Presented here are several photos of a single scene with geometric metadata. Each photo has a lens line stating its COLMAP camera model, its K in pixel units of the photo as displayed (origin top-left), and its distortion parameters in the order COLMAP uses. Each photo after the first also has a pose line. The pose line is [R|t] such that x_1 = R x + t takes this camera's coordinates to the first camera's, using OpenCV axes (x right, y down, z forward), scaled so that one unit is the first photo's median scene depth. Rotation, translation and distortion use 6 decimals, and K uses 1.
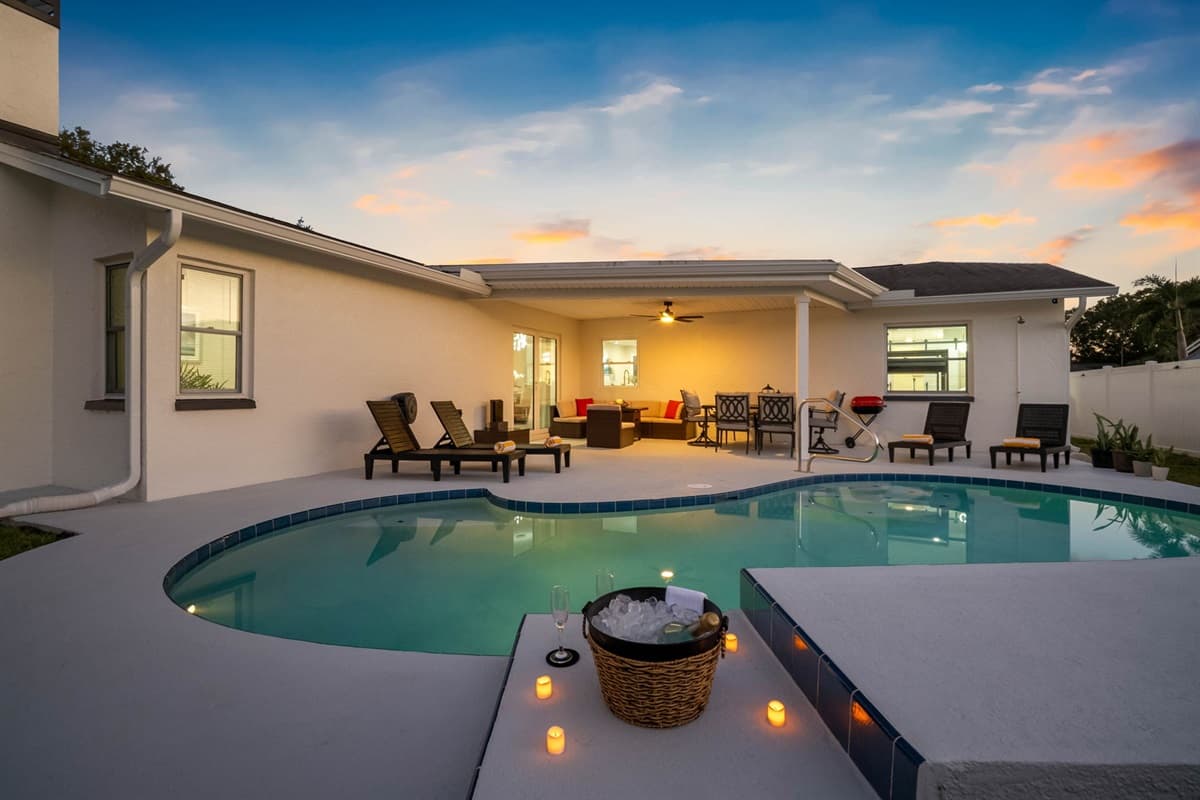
lens RADIAL K [[535.5, 0, 600.4], [0, 535.5, 388.1], [0, 0, 1]] dist [-0.004631, -0.000076]
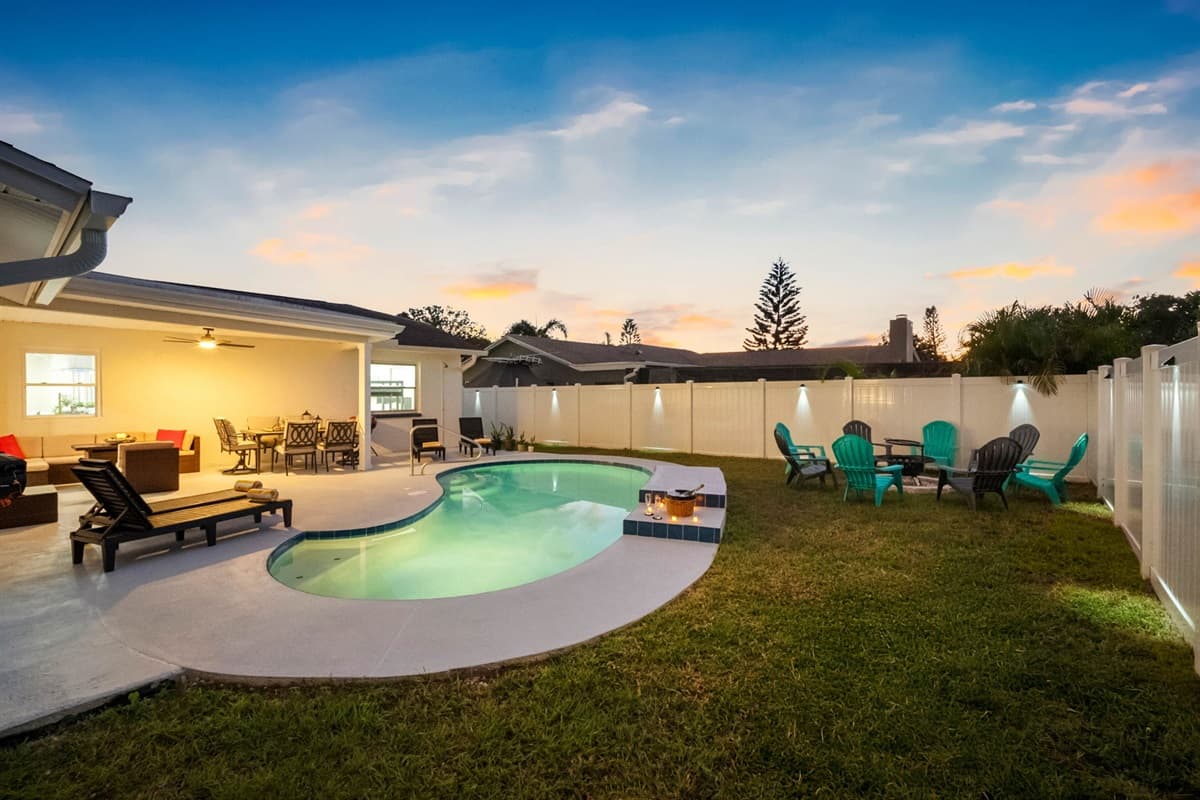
lens RADIAL K [[530.7, 0, 602.8], [0, 530.7, 392.2], [0, 0, 1]] dist [-0.003504, 0.000237]
pose [[0.291383, -0.007925, 0.956574, -0.617944], [-0.001970, 0.999959, 0.008885, -0.060833], [-0.956604, -0.004473, 0.291355, 0.073139]]
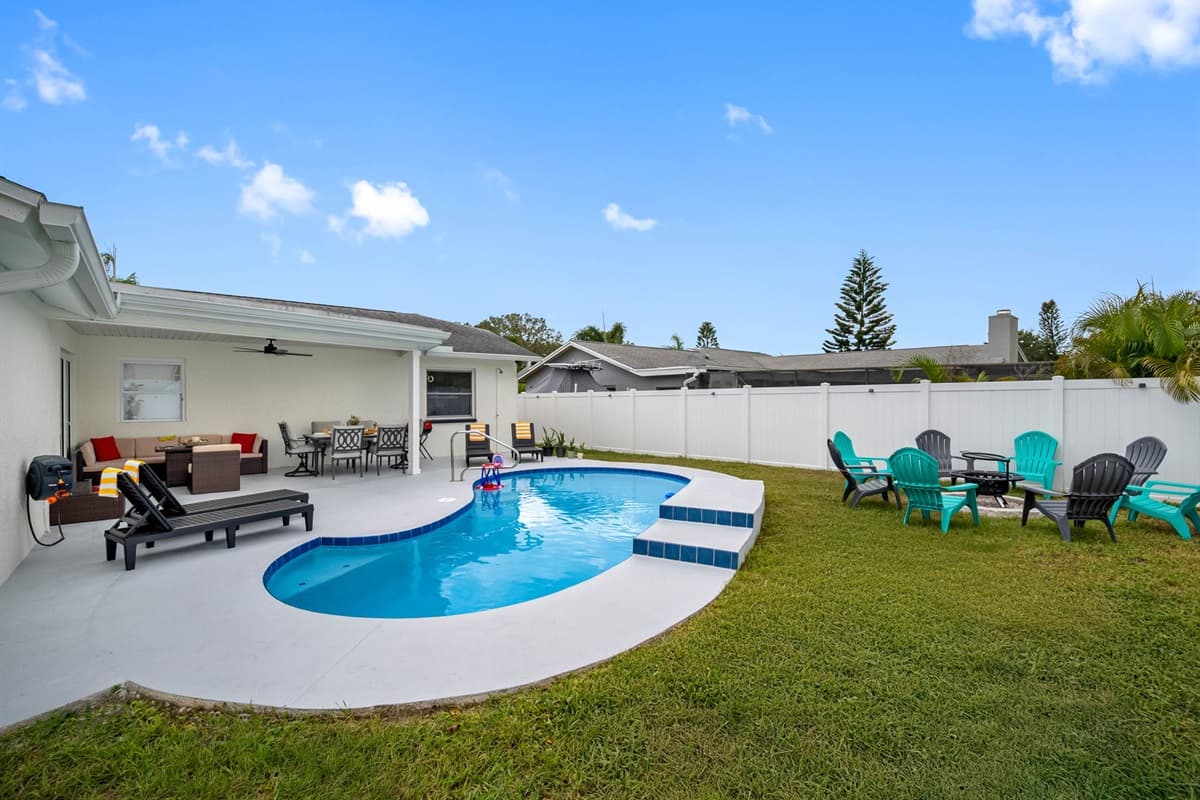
lens RADIAL K [[529.7, 0, 598.4], [0, 529.7, 394.6], [0, 0, 1]] dist [-0.002251, 0.000346]
pose [[0.434814, -0.004028, 0.900511, -0.549753], [0.000622, 0.999991, 0.004172, -0.062299], [-0.900520, -0.001254, 0.434812, 0.018587]]
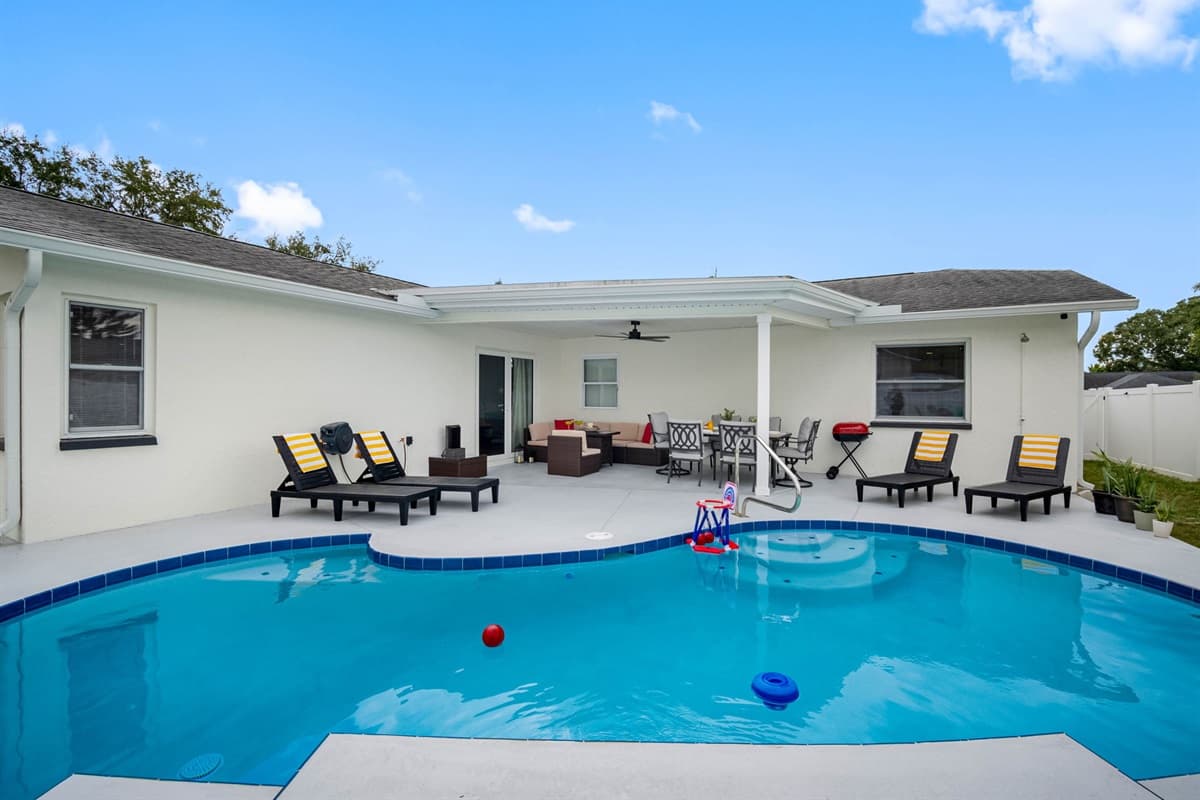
lens RADIAL K [[534.1, 0, 600.0], [0, 534.1, 400.0], [0, 0, 1]] dist [-0.006955, -0.000504]
pose [[0.996226, -0.000929, -0.086790, 0.162595], [0.001598, 0.999970, 0.007637, -0.032713], [0.086780, -0.007747, 0.996197, 0.063515]]
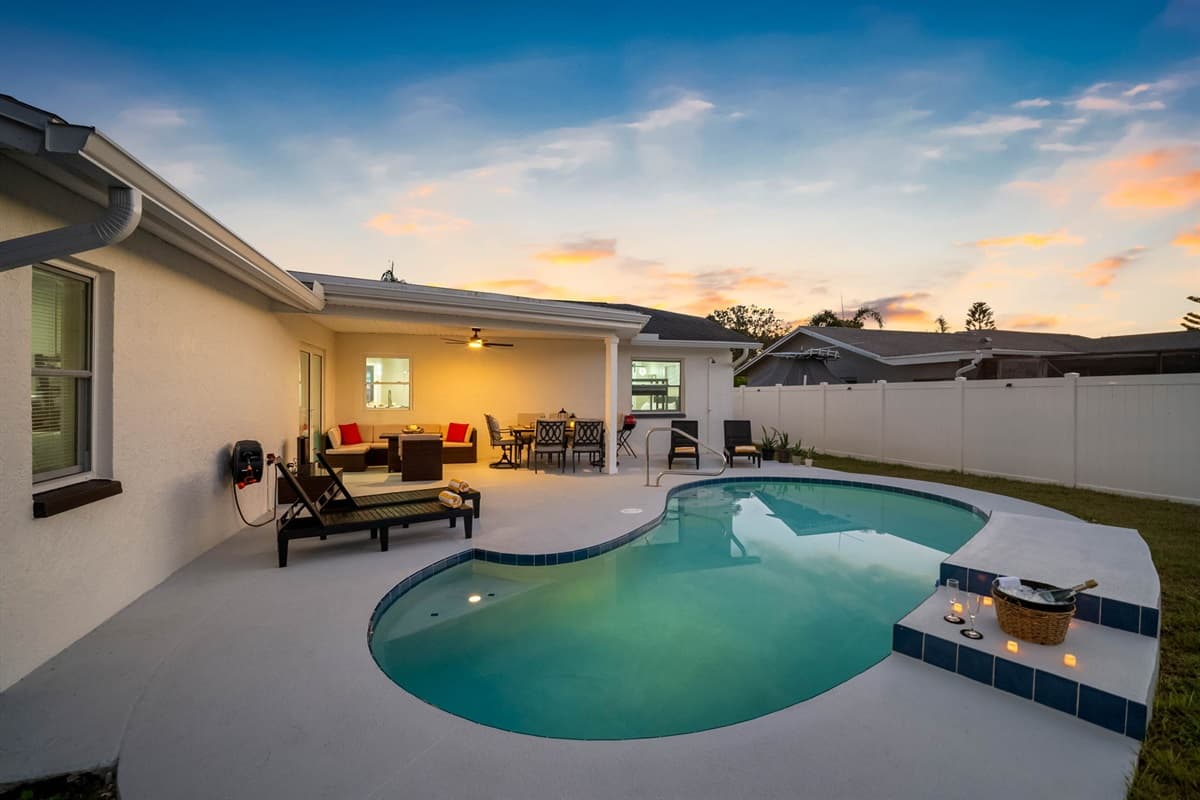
lens RADIAL K [[535.5, 0, 600.4], [0, 535.5, 388.1], [0, 0, 1]] dist [-0.004631, -0.000076]
pose [[0.760405, 0.000427, 0.649448, -0.382147], [-0.000670, 1.000000, 0.000127, -0.052818], [-0.649448, -0.000532, 0.760406, 0.095069]]
